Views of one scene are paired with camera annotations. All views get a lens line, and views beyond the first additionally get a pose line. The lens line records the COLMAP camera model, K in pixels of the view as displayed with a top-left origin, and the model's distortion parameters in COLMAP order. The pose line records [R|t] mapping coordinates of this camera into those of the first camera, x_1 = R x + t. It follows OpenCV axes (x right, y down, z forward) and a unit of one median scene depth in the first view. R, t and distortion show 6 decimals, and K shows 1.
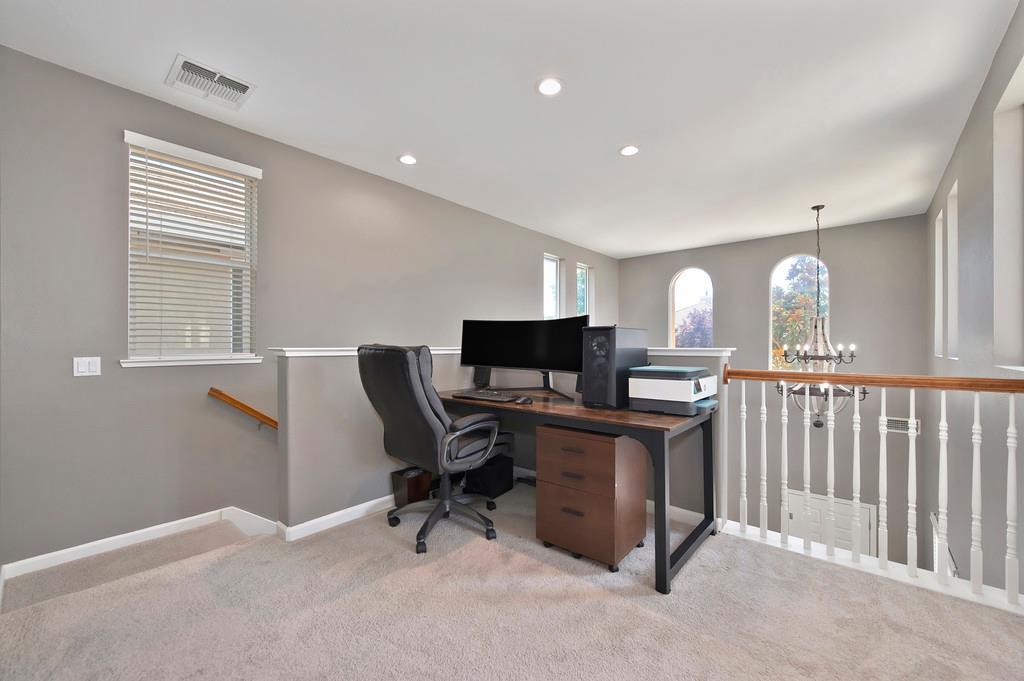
lens RADIAL K [[414.6, 0, 511.0], [0, 414.6, 343.8], [0, 0, 1]] dist [-0.001008, -0.000027]
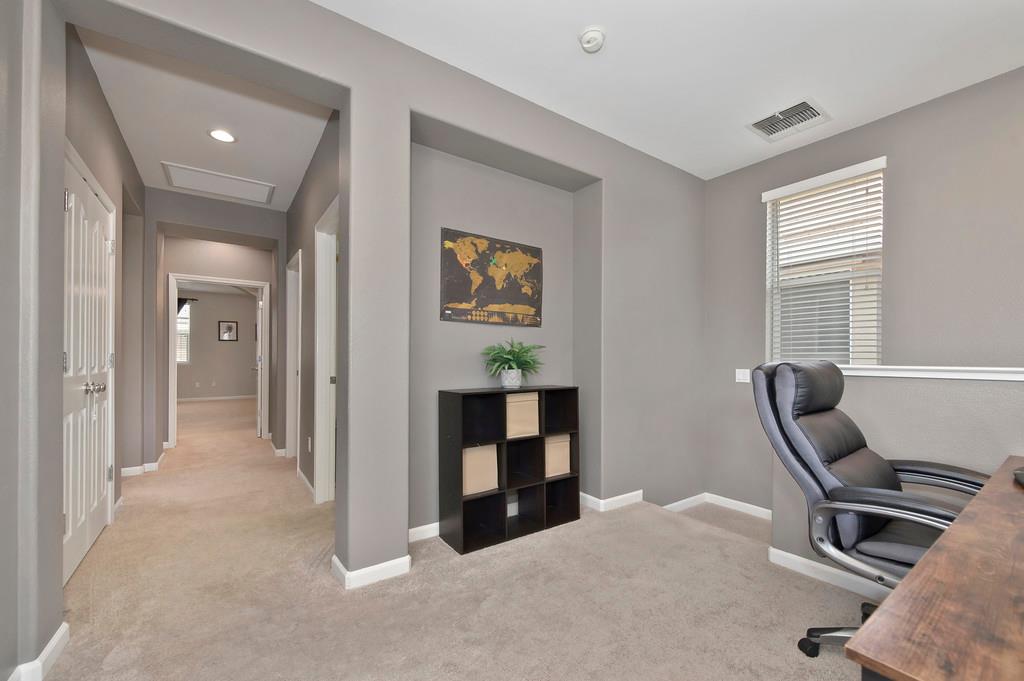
lens RADIAL K [[414.6, 0, 511.8], [0, 414.6, 350.6], [0, 0, 1]] dist [-0.001008, -0.000027]
pose [[-0.241520, -0.013124, -0.970307, 0.580027], [0.002806, 0.999895, -0.014223, -0.013021], [0.970392, -0.006158, -0.241458, 0.644442]]
